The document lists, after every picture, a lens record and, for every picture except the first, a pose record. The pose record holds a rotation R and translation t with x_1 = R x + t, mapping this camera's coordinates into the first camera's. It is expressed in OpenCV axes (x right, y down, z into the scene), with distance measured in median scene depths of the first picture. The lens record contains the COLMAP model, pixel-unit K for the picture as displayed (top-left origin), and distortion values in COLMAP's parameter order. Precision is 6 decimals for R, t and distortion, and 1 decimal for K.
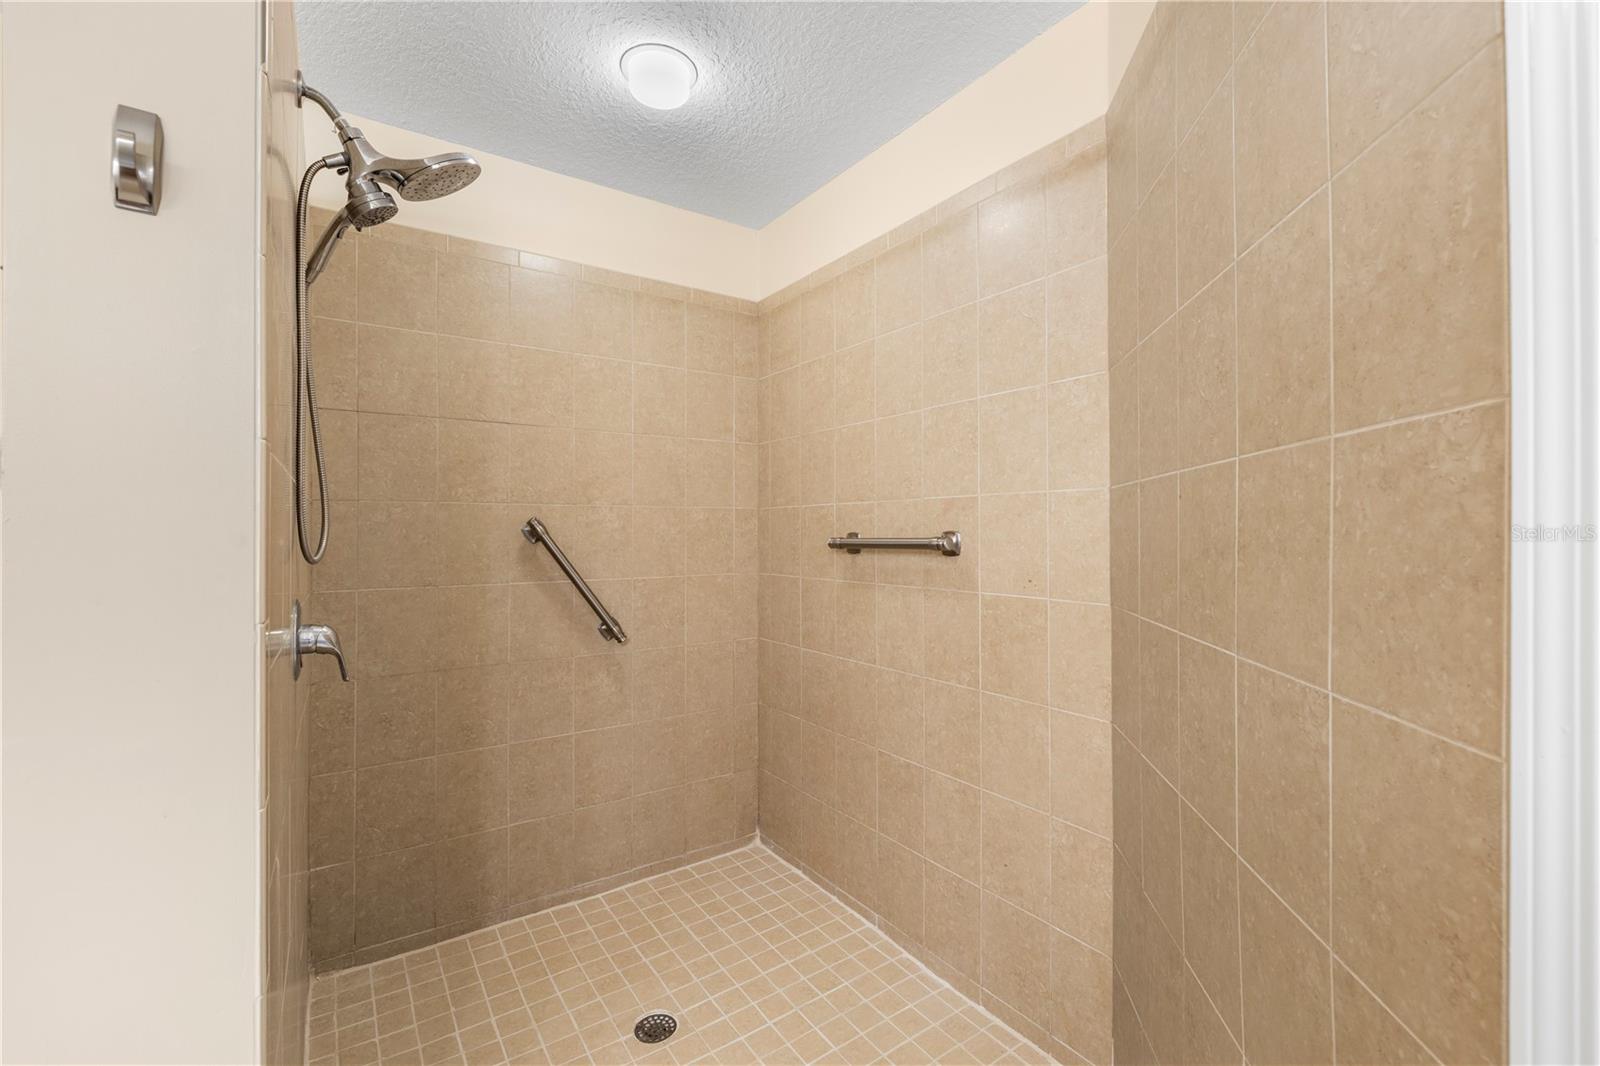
lens RADIAL K [[683.0, 0, 798.0], [0, 683.0, 526.2], [0, 0, 1]] dist [0.001553, 0.000052]
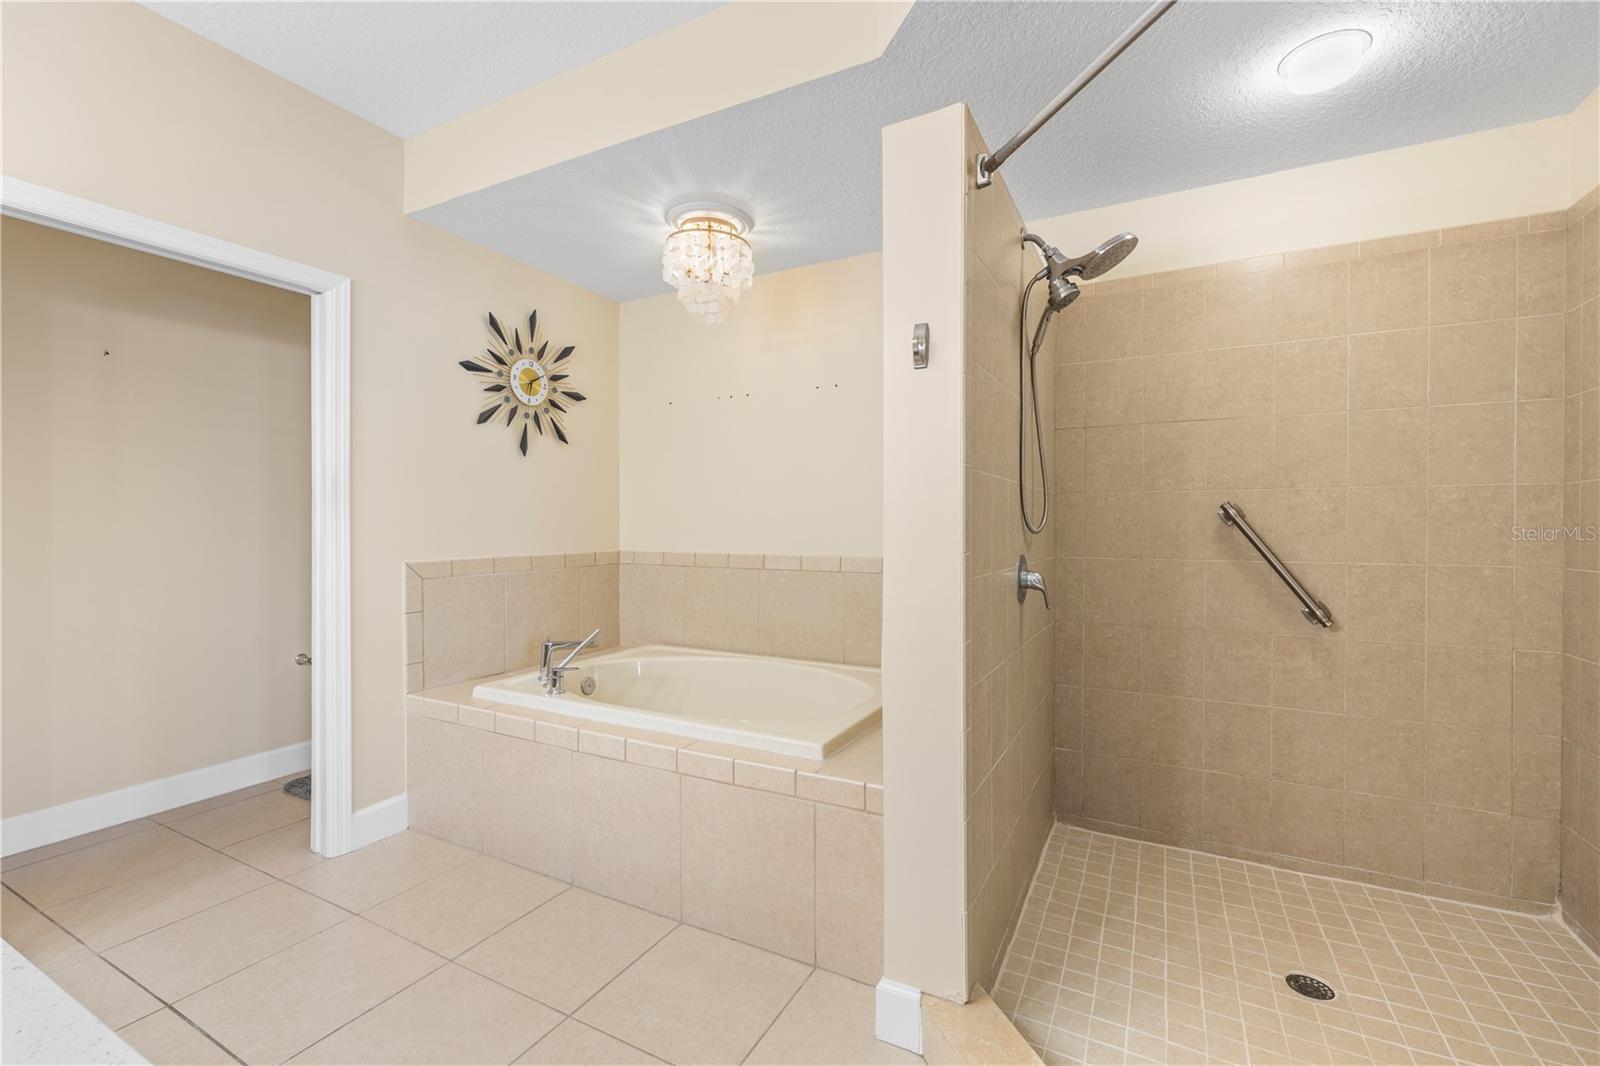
lens RADIAL K [[683.0, 0, 798.4], [0, 683.0, 528.0], [0, 0, 1]] dist [0.001553, 0.000052]
pose [[0.464987, 0.007160, -0.885289, 0.265759], [0.003894, 0.999941, 0.010133, 0.015350], [0.885309, -0.008159, 0.464931, -0.130635]]
